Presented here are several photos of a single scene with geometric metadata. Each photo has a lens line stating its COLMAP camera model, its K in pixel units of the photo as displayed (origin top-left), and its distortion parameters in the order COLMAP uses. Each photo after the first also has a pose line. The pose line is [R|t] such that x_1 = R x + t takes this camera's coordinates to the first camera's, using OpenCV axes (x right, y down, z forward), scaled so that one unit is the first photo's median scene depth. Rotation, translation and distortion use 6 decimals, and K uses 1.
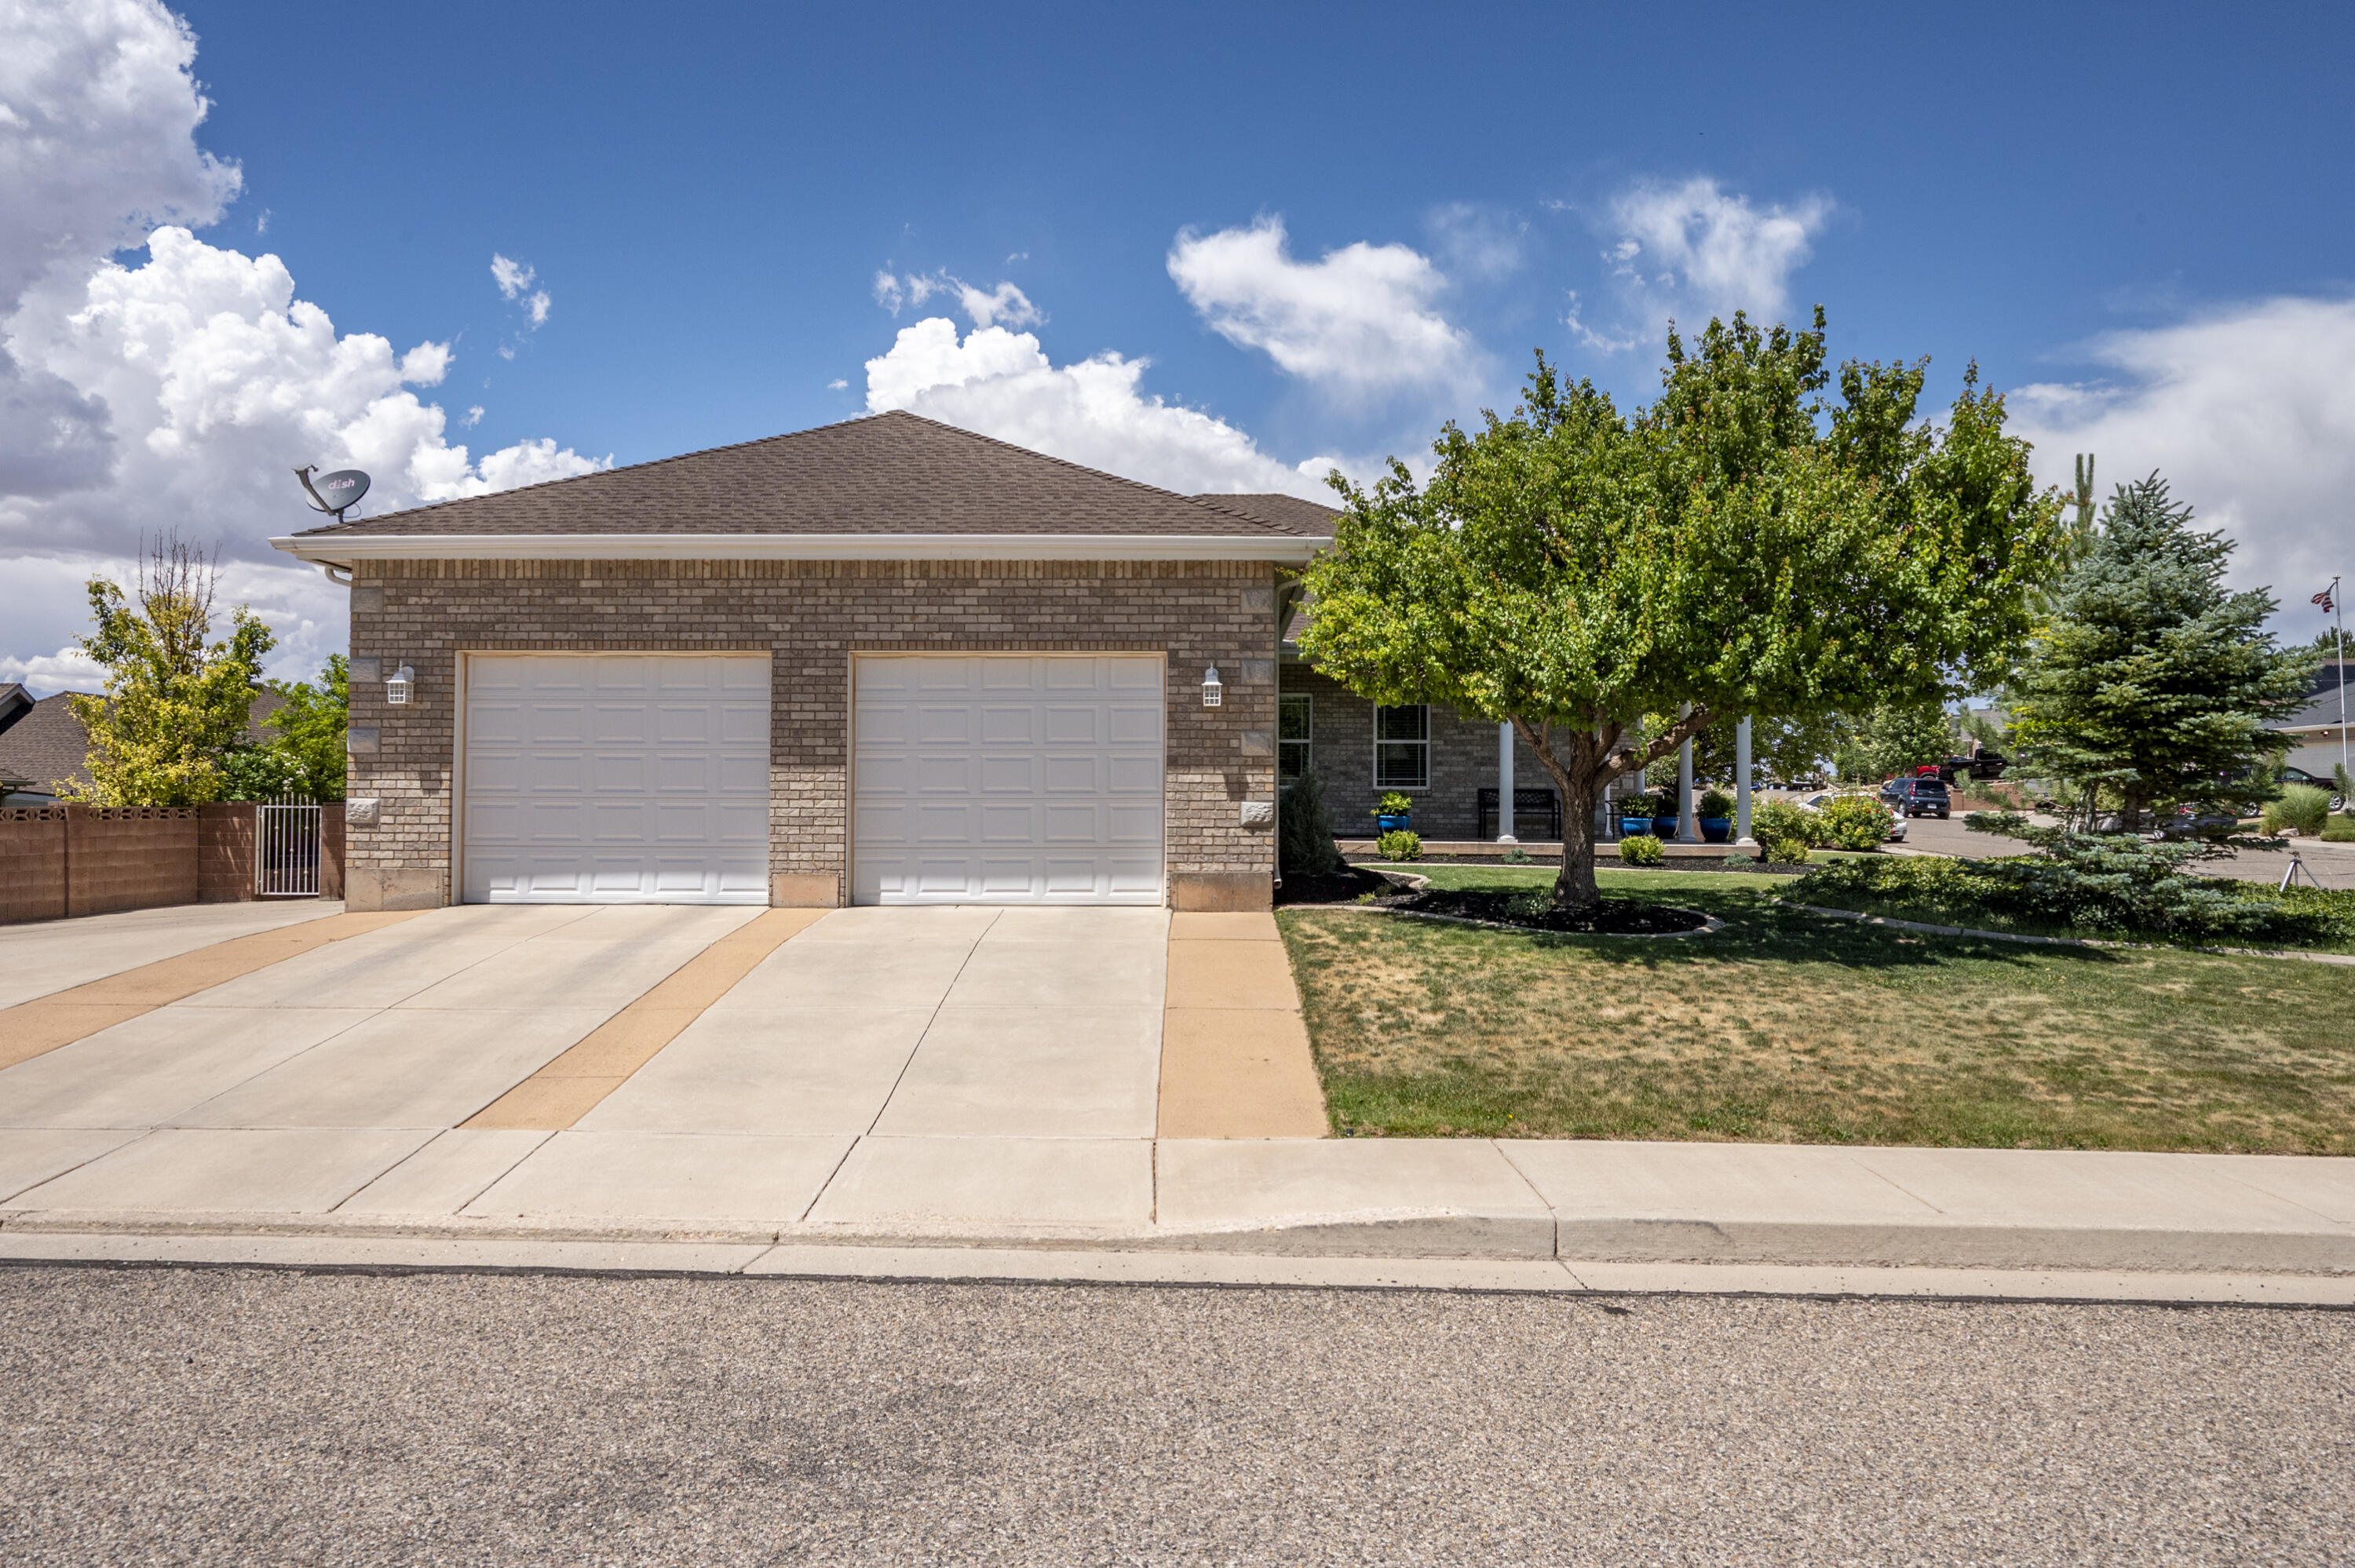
lens RADIAL K [[1590.8, 0, 1246.8], [0, 1590.8, 763.4], [0, 0, 1]] dist [-0.016003, 0.003466]
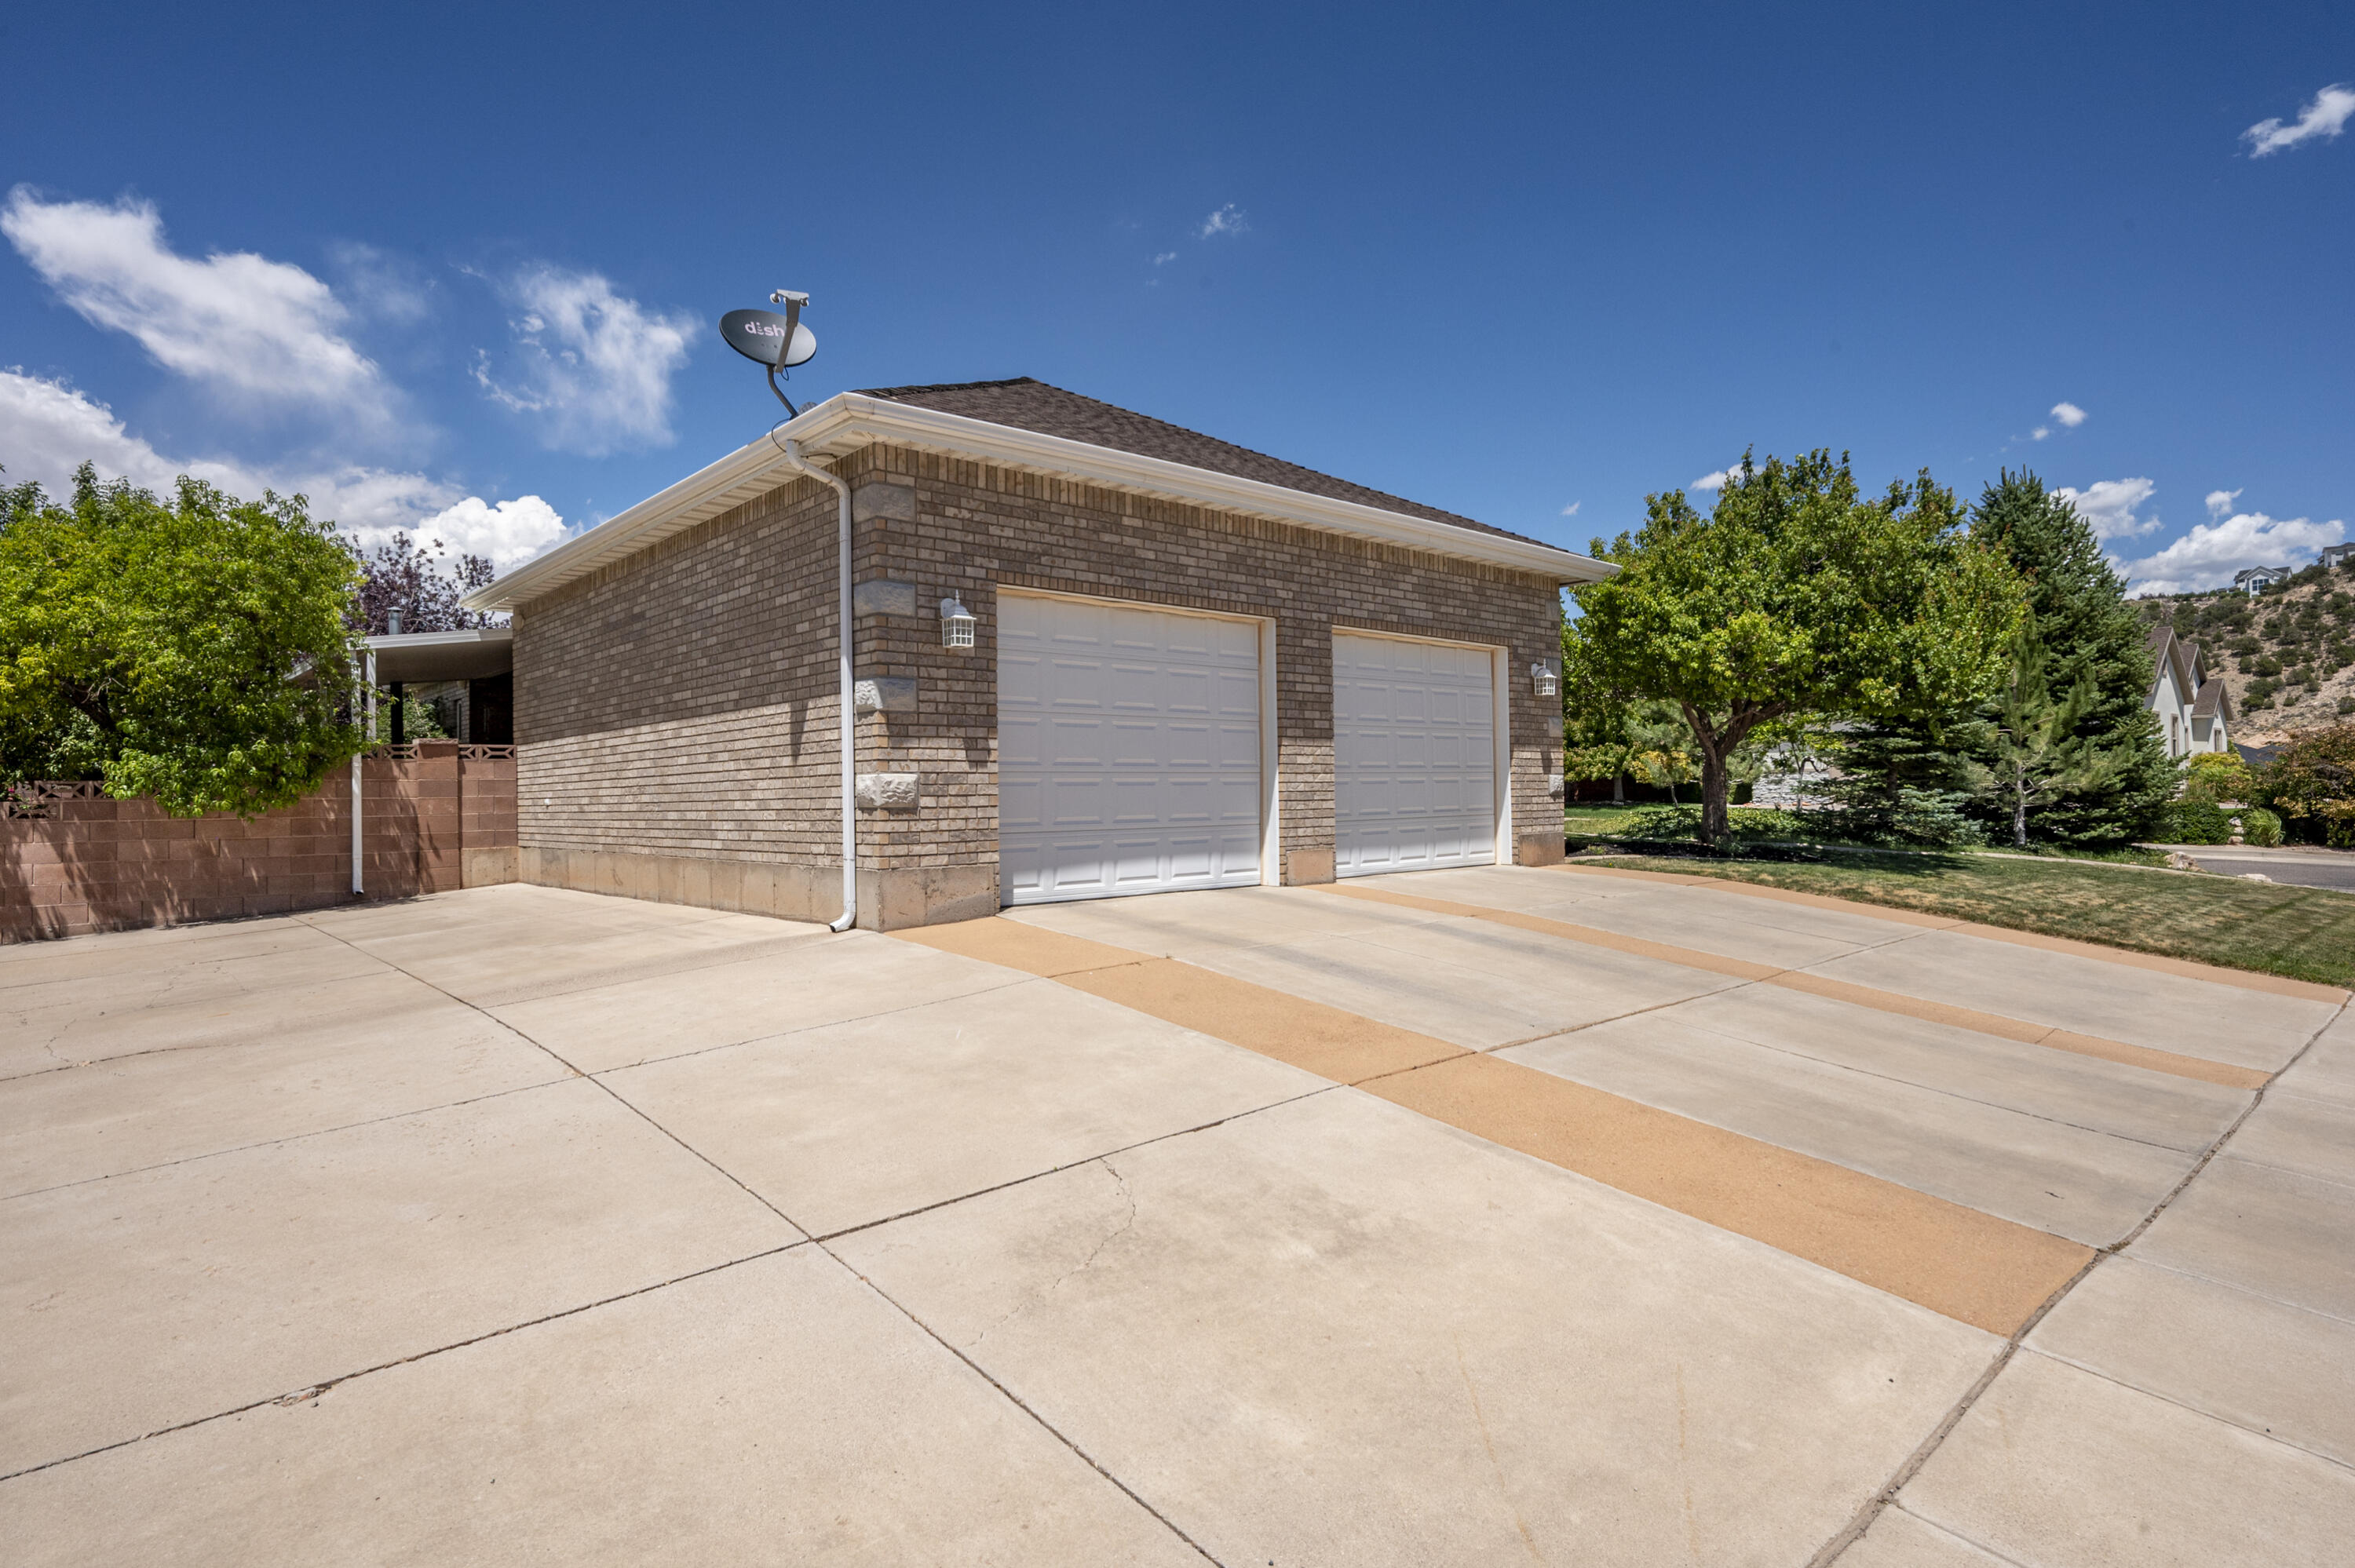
lens RADIAL K [[1231.3, 0, 1175.9], [0, 1231.3, 777.5], [0, 0, 1]] dist [-0.002397, 0.000065]
pose [[0.738594, -0.004262, 0.674137, -0.835386], [-0.002271, 0.999959, 0.008811, 0.018391], [-0.674146, -0.008039, 0.738554, 0.488359]]
